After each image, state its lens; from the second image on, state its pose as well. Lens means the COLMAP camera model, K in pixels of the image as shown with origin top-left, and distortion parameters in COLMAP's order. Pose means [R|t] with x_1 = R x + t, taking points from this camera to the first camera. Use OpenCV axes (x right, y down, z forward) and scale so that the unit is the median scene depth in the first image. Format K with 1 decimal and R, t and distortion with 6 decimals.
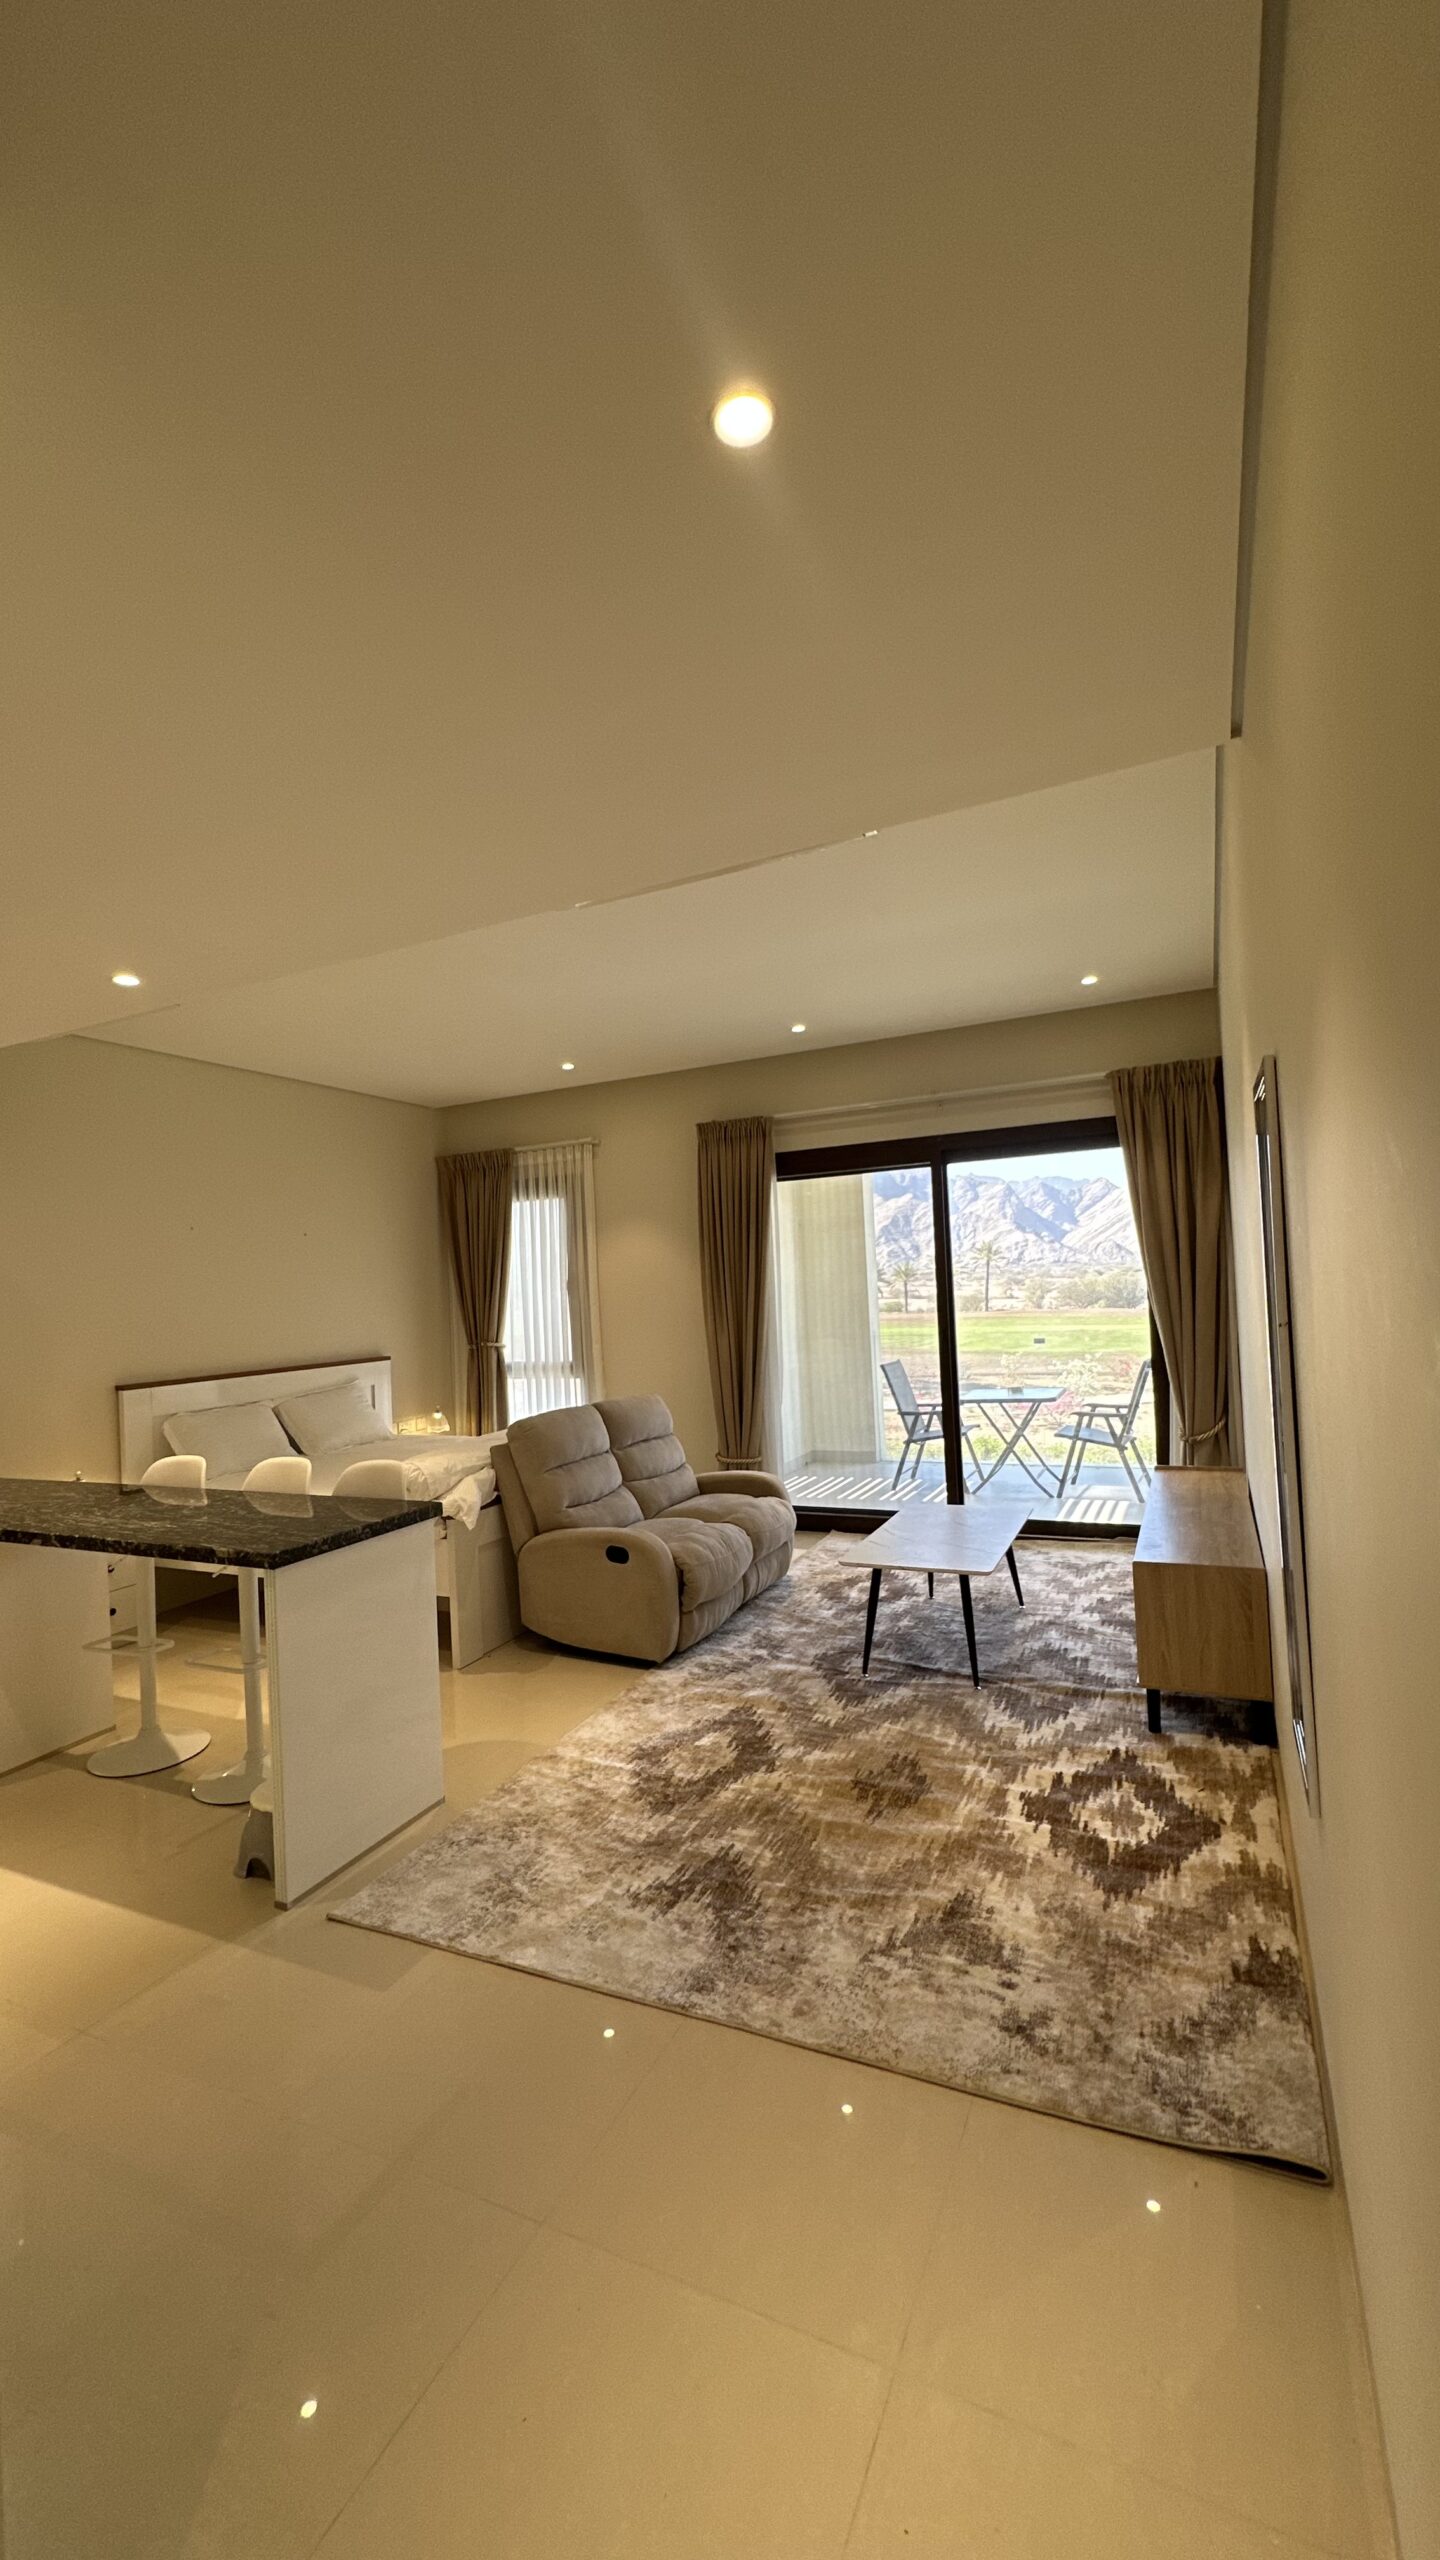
lens RADIAL K [[1022.9, 0, 725.1], [0, 1022.9, 1277.9], [0, 0, 1]] dist [-0.001872, 0.000827]
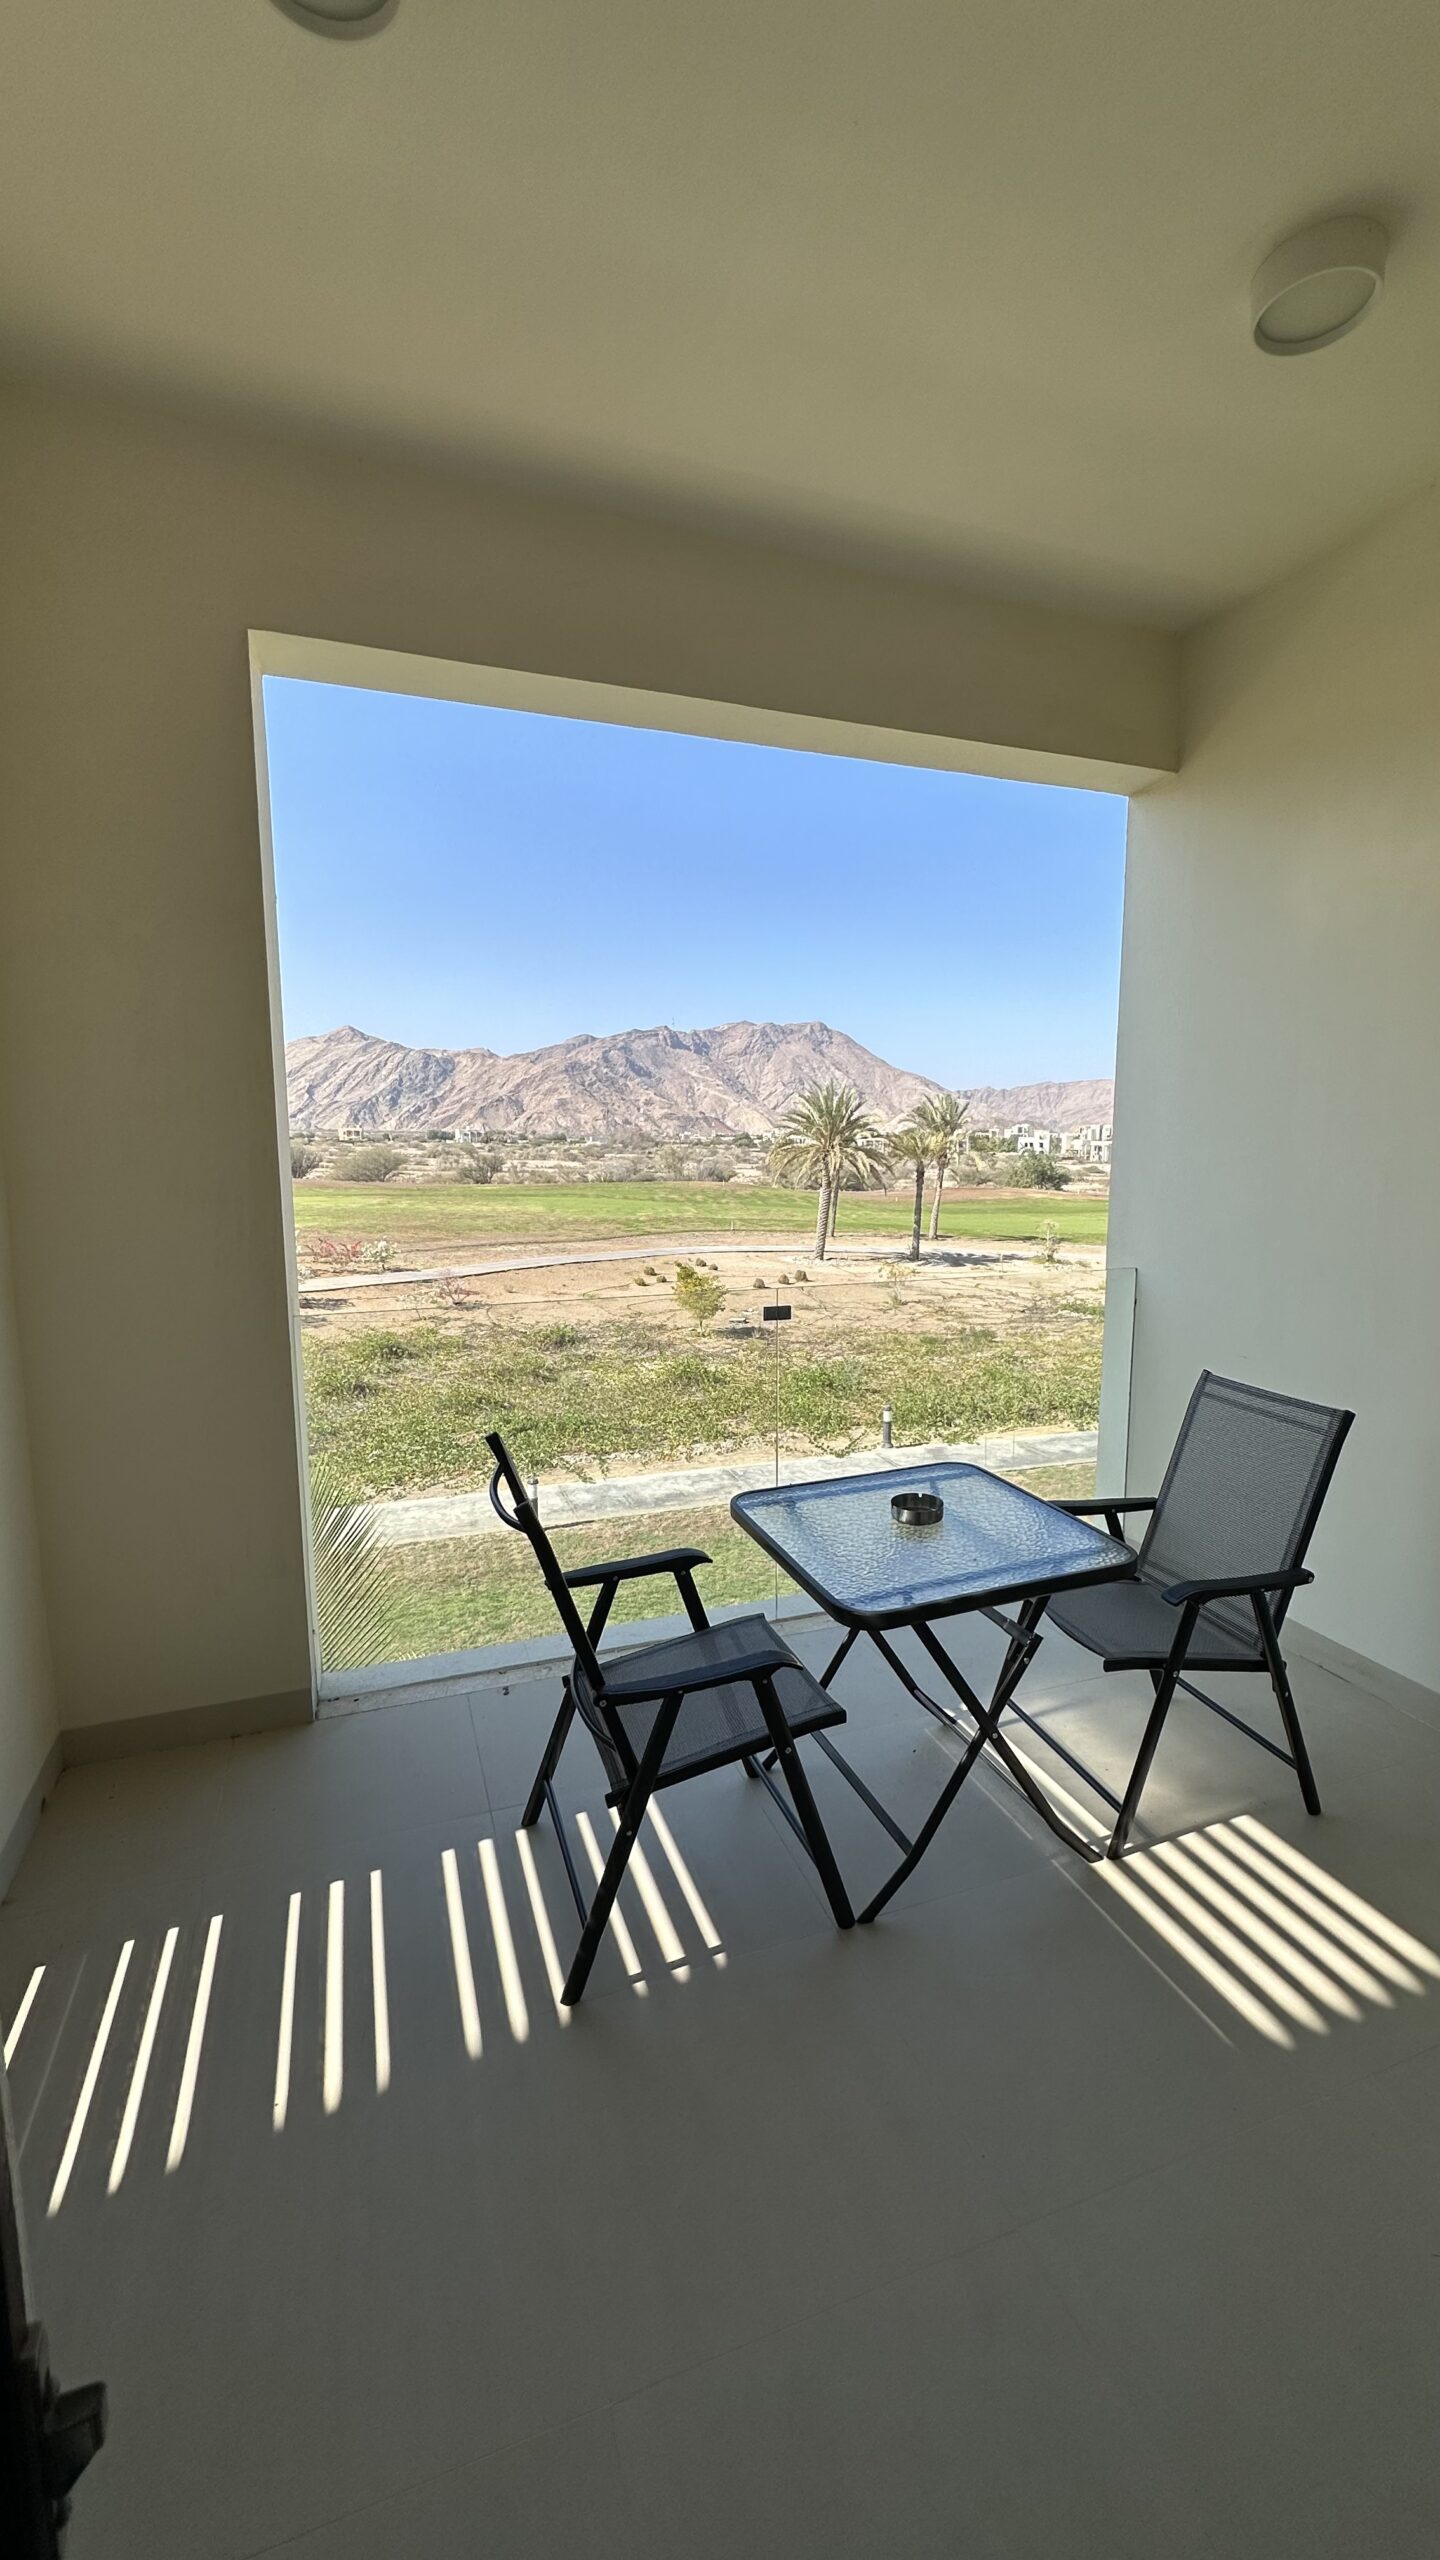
lens RADIAL K [[1022.9, 0, 725.1], [0, 1022.9, 1277.9], [0, 0, 1]] dist [-0.001872, 0.000827]
pose [[0.706064, -0.050643, 0.706334, 0.061072], [-0.039682, 0.993043, 0.110867, 0.018024], [-0.707035, -0.106308, 0.699142, 1.876196]]
